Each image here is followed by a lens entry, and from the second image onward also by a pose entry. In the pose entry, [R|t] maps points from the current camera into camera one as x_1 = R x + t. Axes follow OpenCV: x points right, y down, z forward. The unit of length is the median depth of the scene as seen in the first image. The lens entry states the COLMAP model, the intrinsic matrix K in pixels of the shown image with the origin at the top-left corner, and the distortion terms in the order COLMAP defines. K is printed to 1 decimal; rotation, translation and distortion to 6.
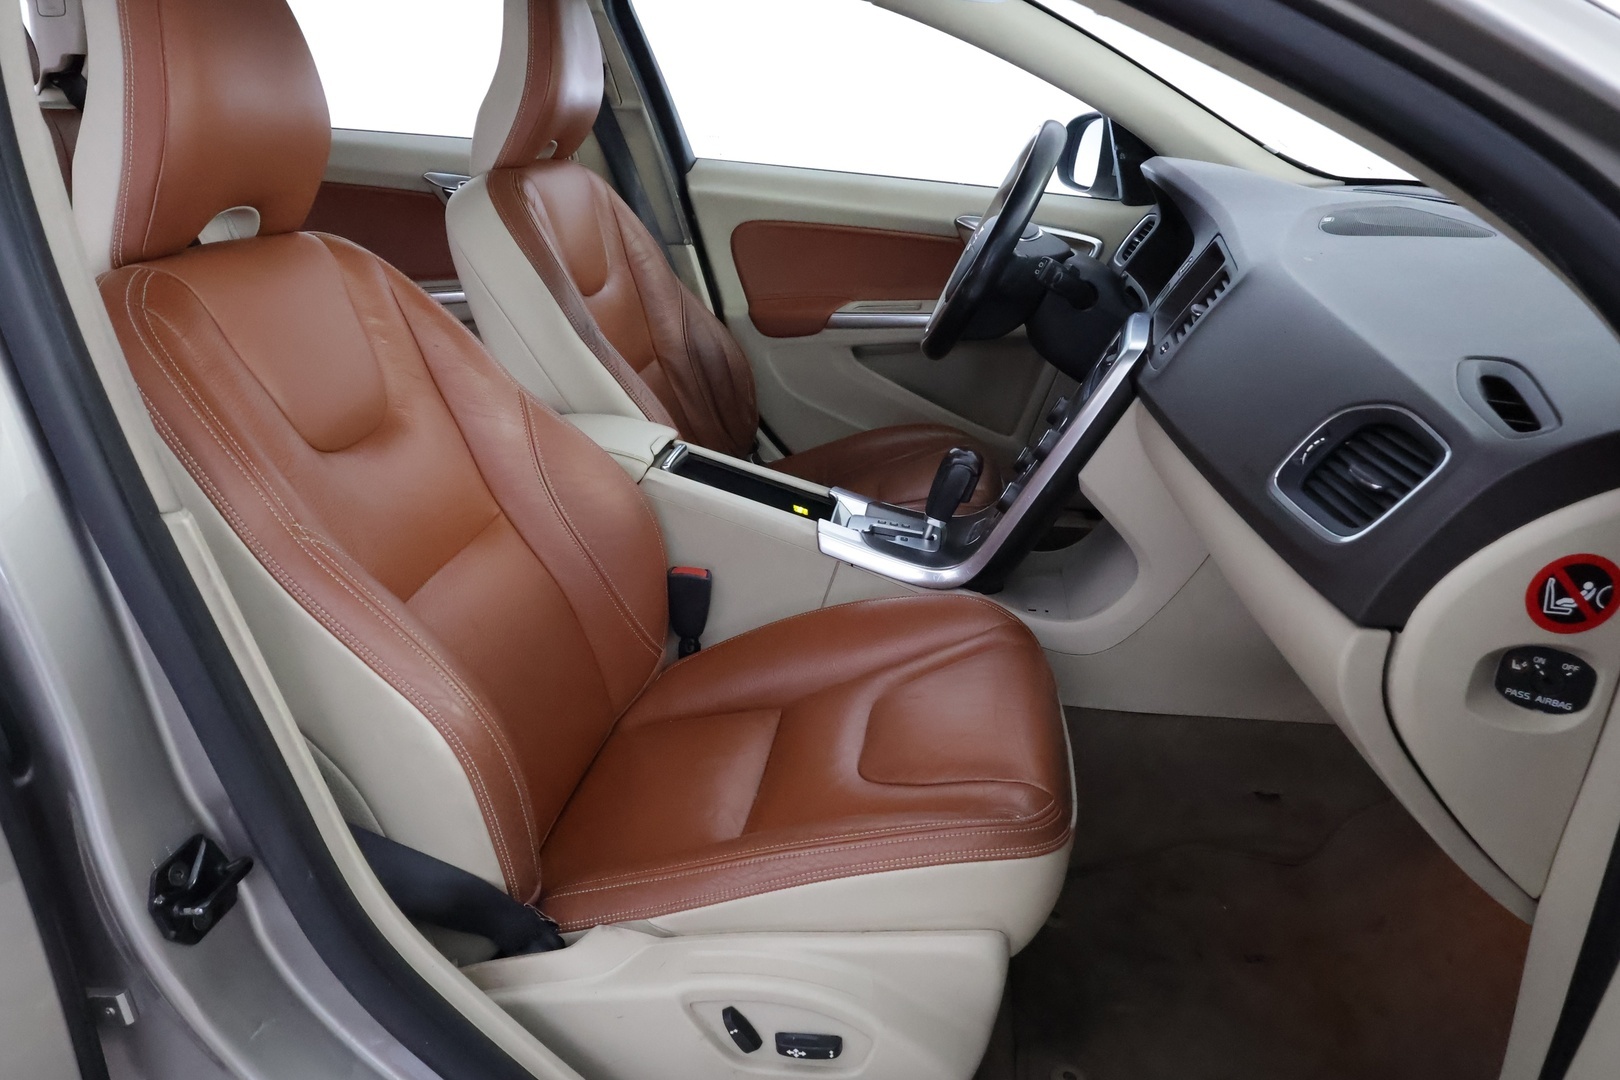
lens RADIAL K [[1108.5, 0, 810.0], [0, 1108.5, 540.0], [0, 0, 1]] dist [0.000318, 0.003404]
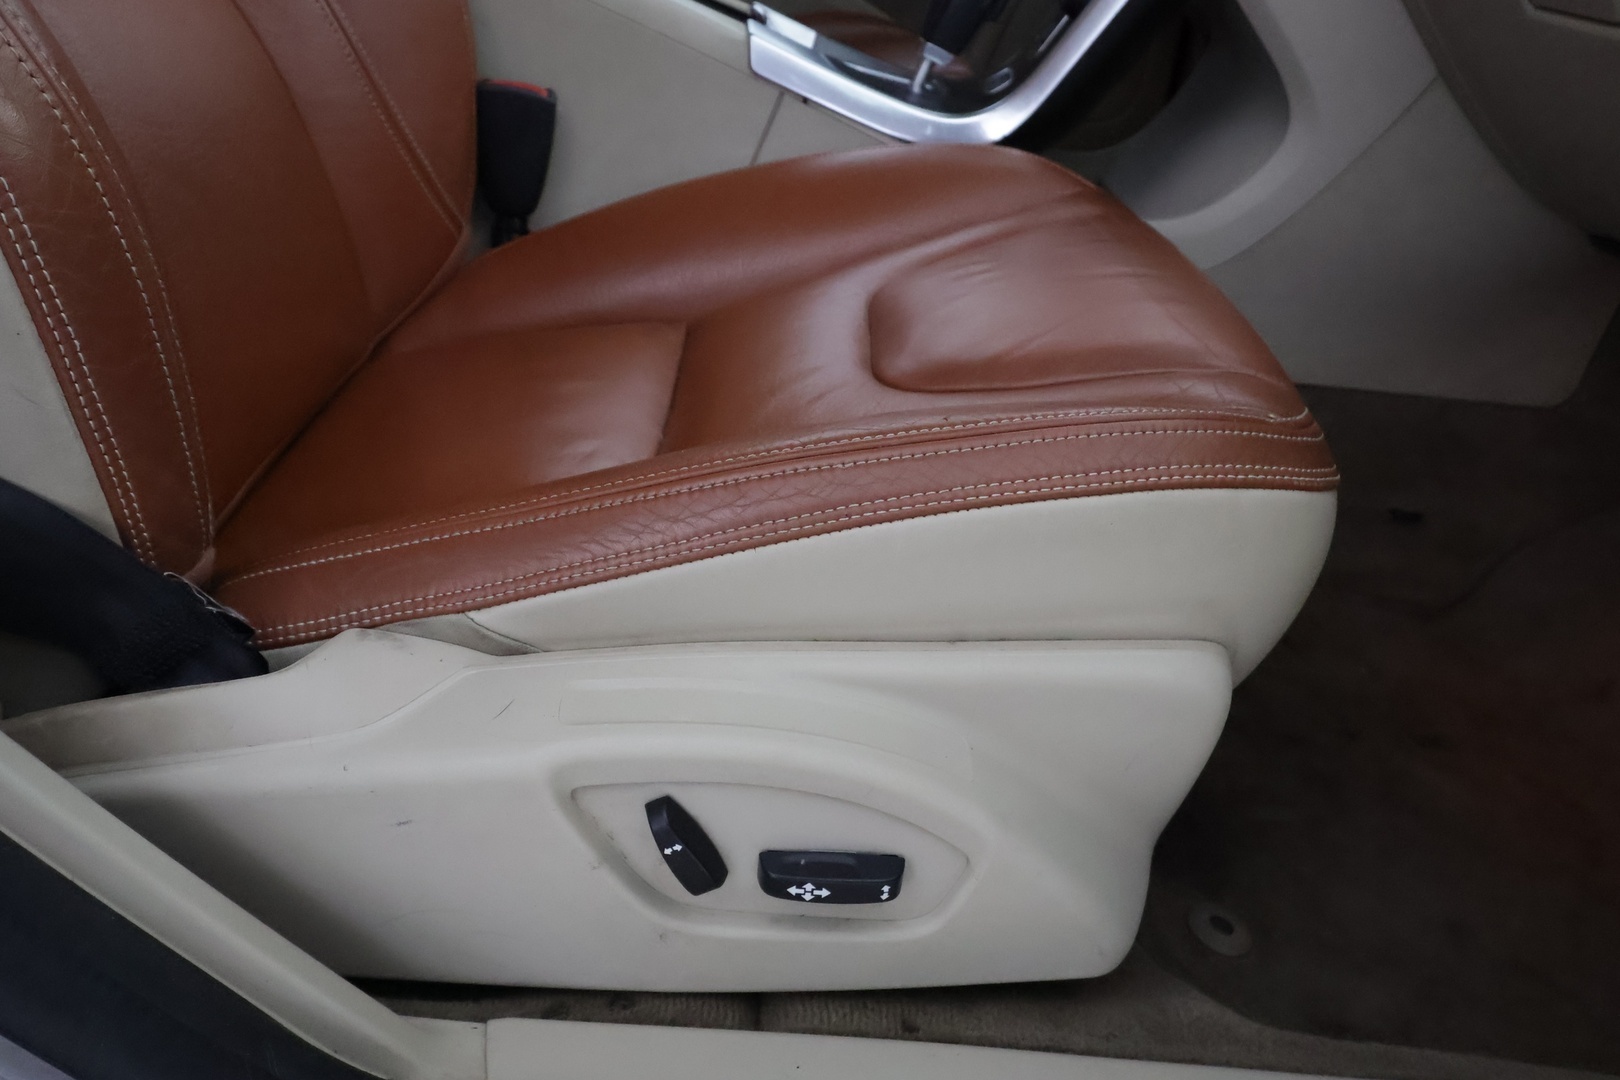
lens RADIAL K [[1224.8, 0, 813.3], [0, 1224.8, 547.2], [0, 0, 1]] dist [-0.002150, -0.000207]
pose [[0.982823, 0.028336, 0.182365, -0.089578], [-0.055504, 0.987778, 0.145647, 0.210497], [-0.176009, -0.153267, 0.972384, 0.449102]]
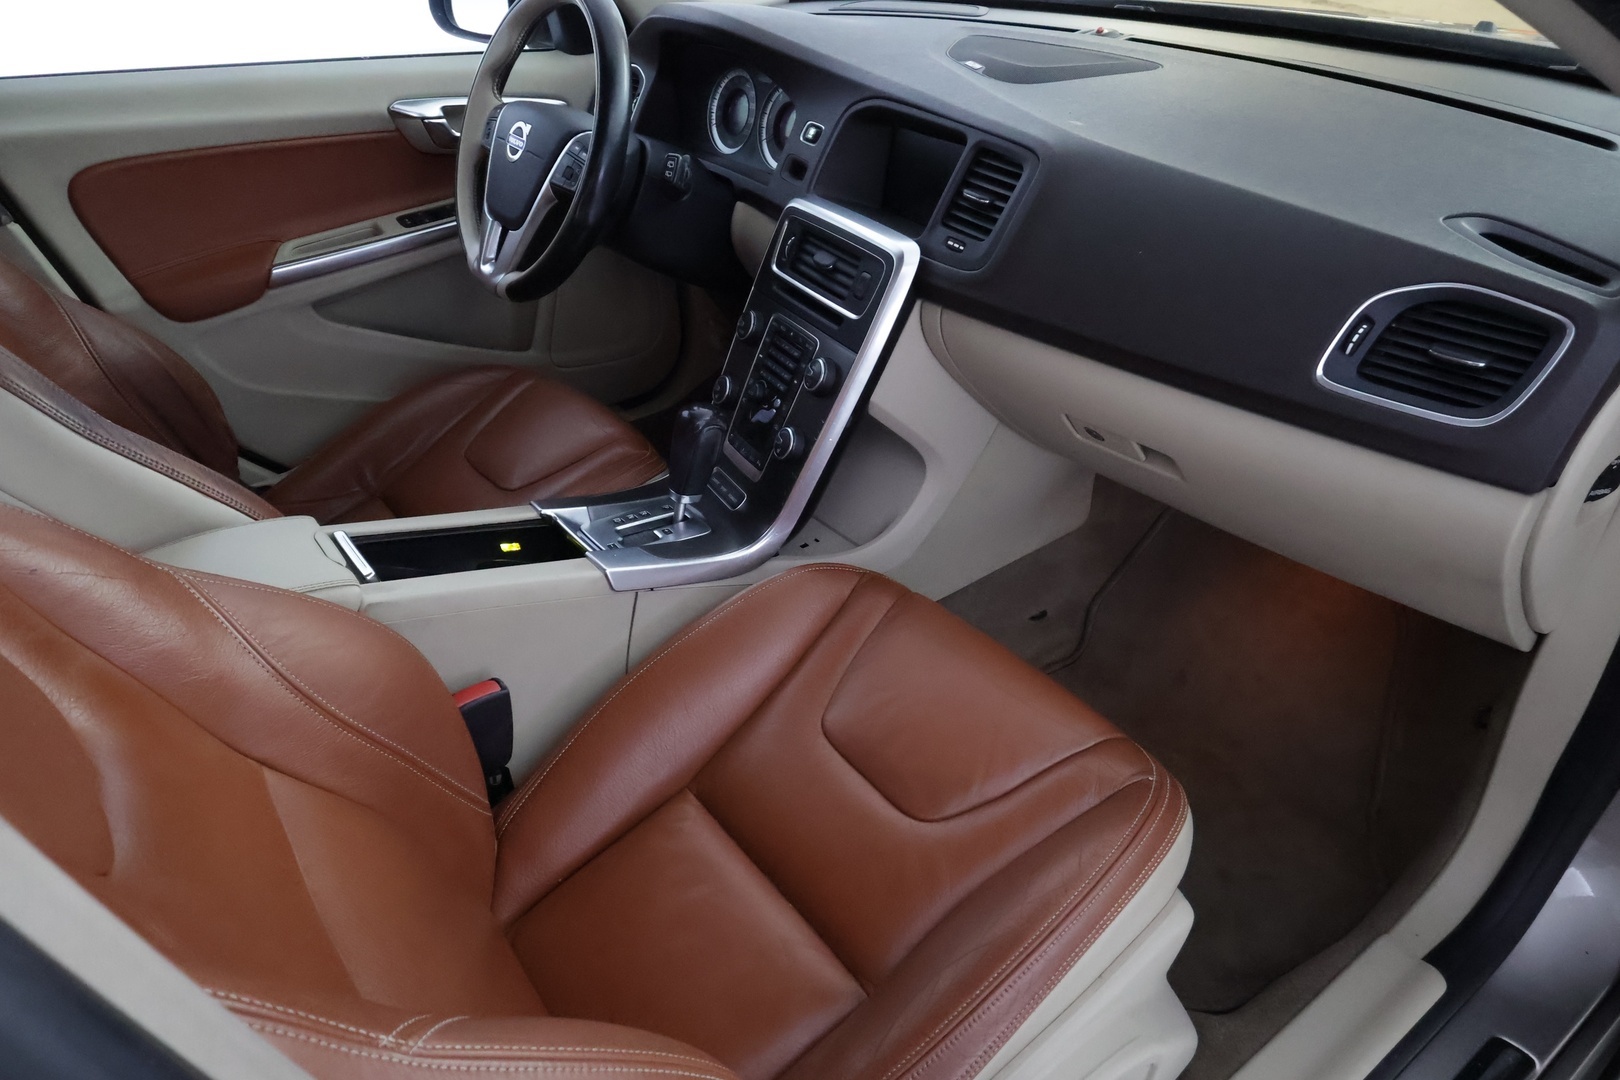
lens RADIAL K [[1108.5, 0, 810.0], [0, 1108.5, 540.0], [0, 0, 1]] dist [0.000318, 0.003404]
pose [[0.717910, -0.407844, 0.564153, -0.424675], [0.304391, 0.912739, 0.272496, -0.259747], [-0.626060, -0.023905, 0.779408, 0.386395]]
